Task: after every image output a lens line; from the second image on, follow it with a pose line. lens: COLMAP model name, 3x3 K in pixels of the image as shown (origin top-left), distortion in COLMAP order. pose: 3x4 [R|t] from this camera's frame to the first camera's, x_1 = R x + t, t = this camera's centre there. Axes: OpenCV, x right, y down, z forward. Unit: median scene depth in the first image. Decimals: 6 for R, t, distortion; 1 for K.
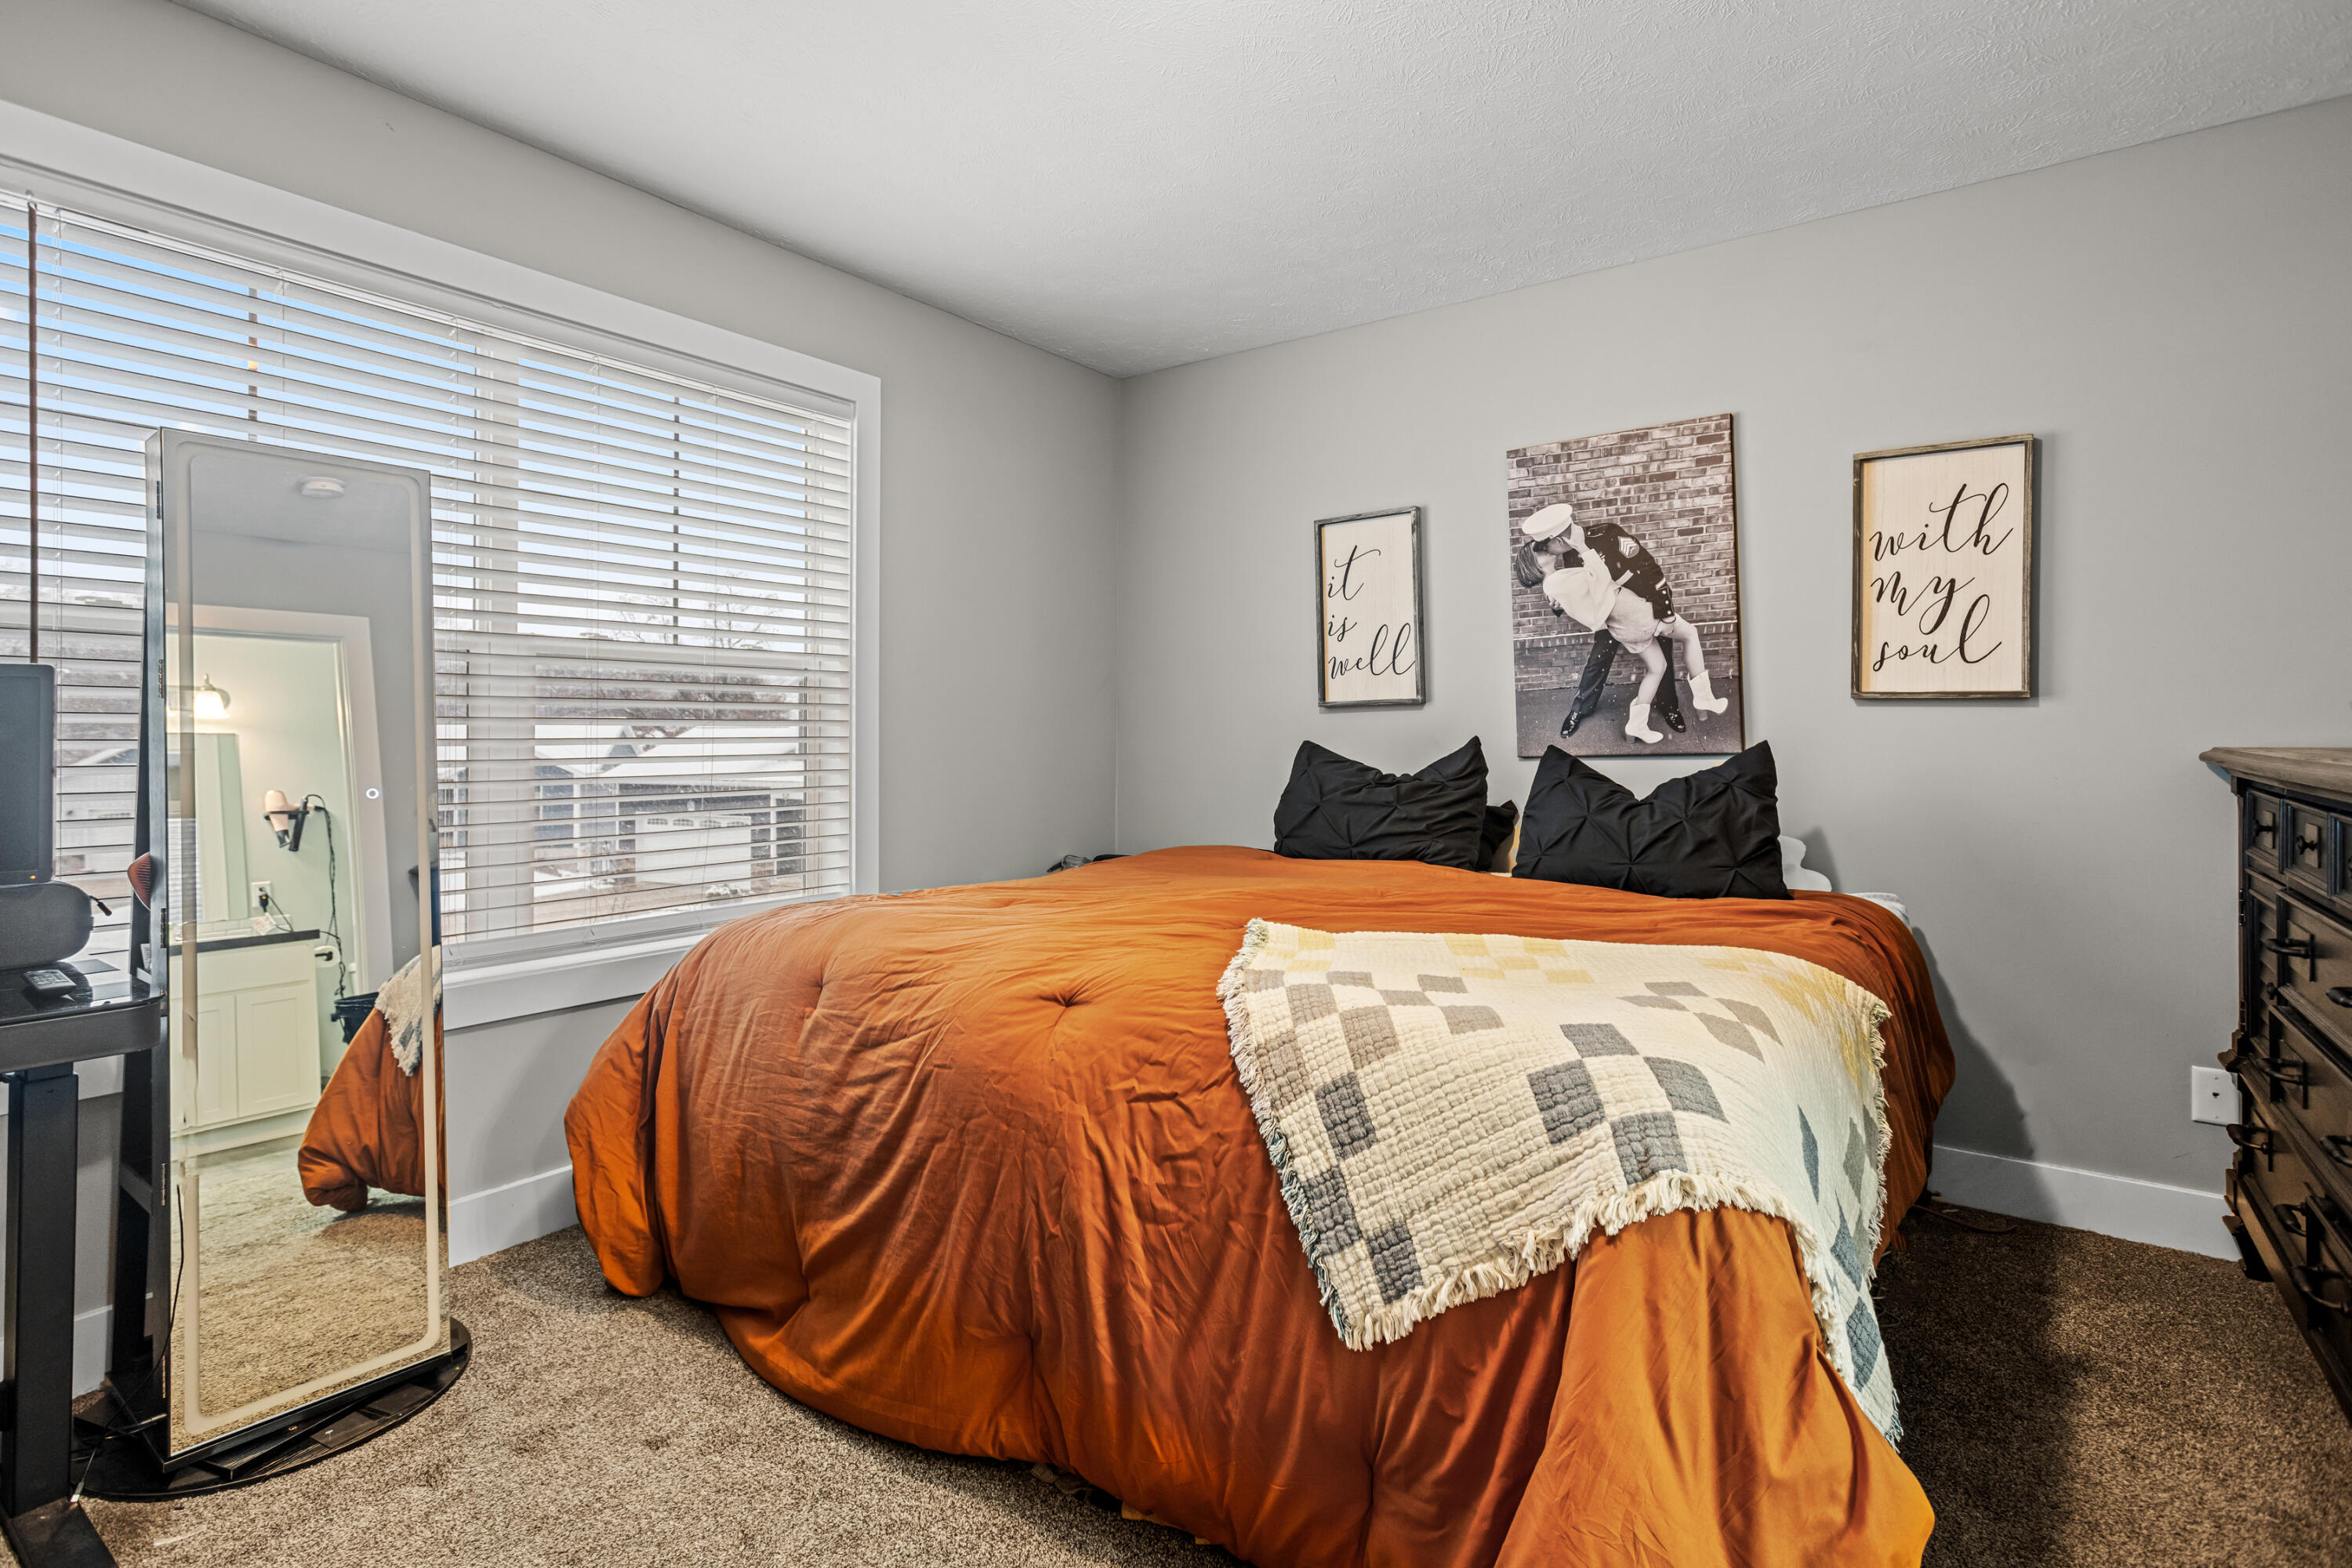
lens RADIAL K [[1156.6, 0, 1186.5], [0, 1156.6, 781.7], [0, 0, 1]] dist [-0.003812, 0.001872]
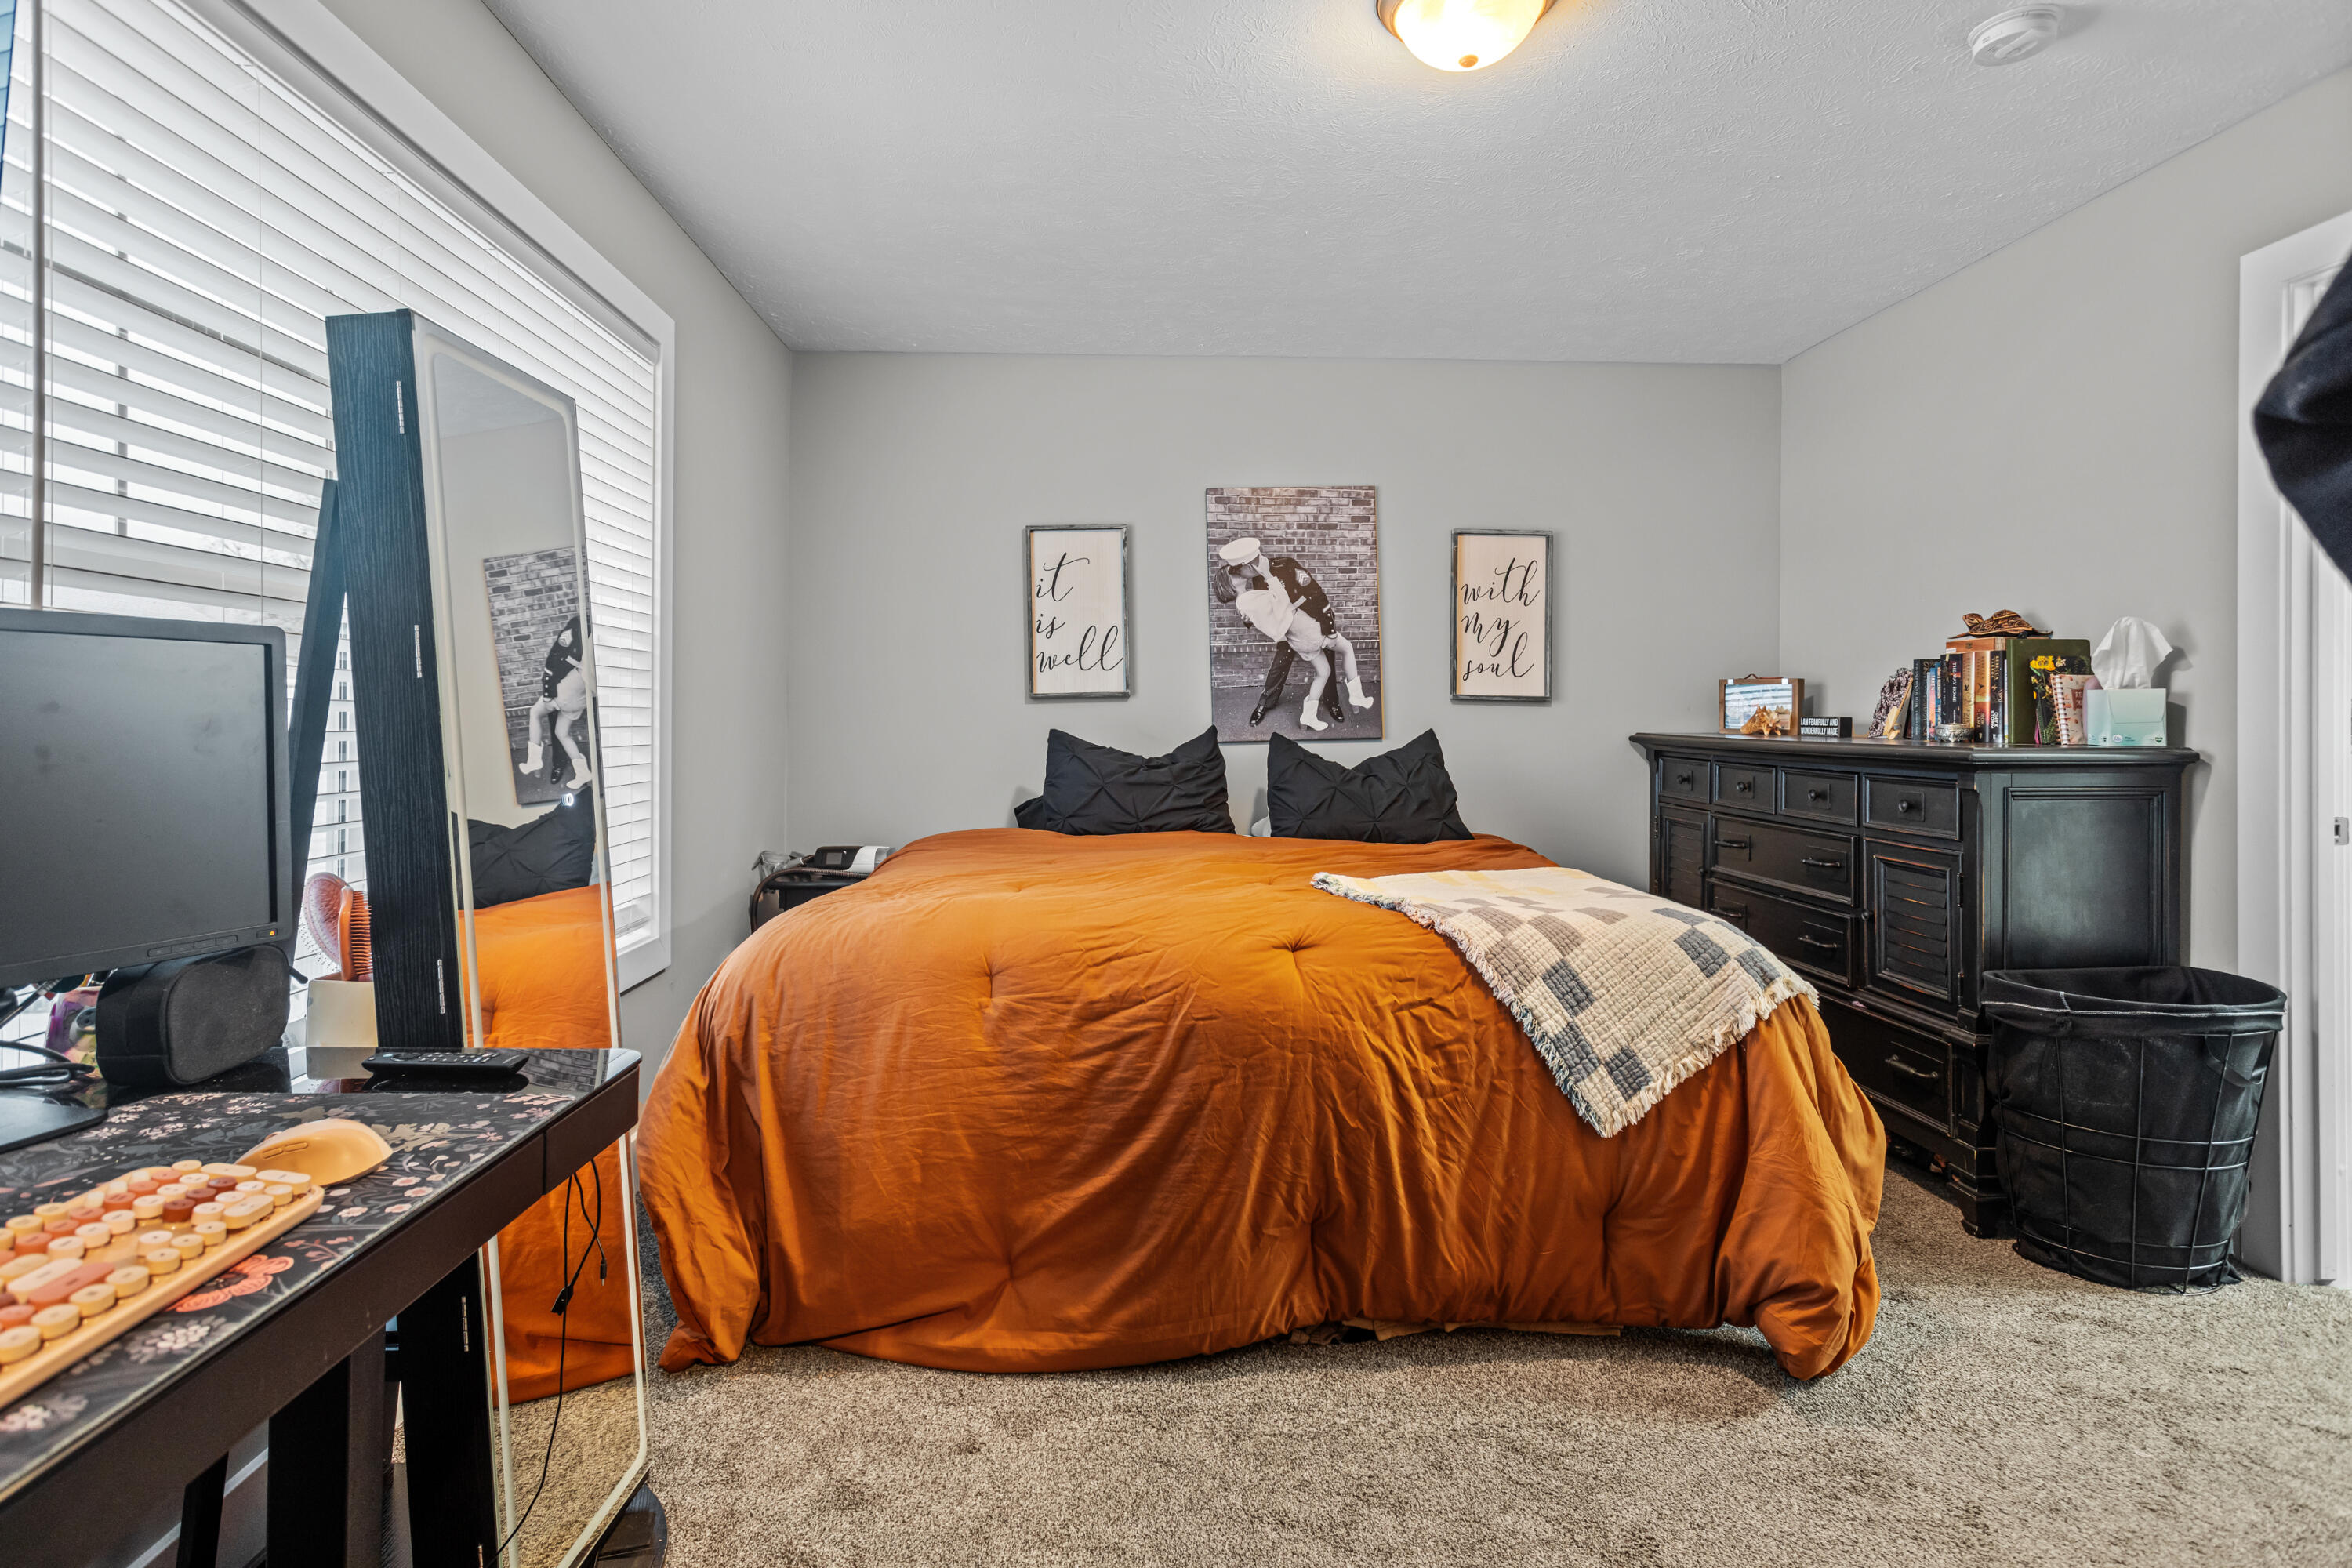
lens RADIAL K [[1156.6, 0, 1199.8], [0, 1156.6, 765.7], [0, 0, 1]] dist [-0.003812, 0.001872]
pose [[0.791712, -0.021886, 0.610502, -0.785078], [0.022043, 0.999731, 0.007254, -0.009824], [-0.610496, 0.007714, 0.791981, 0.084966]]
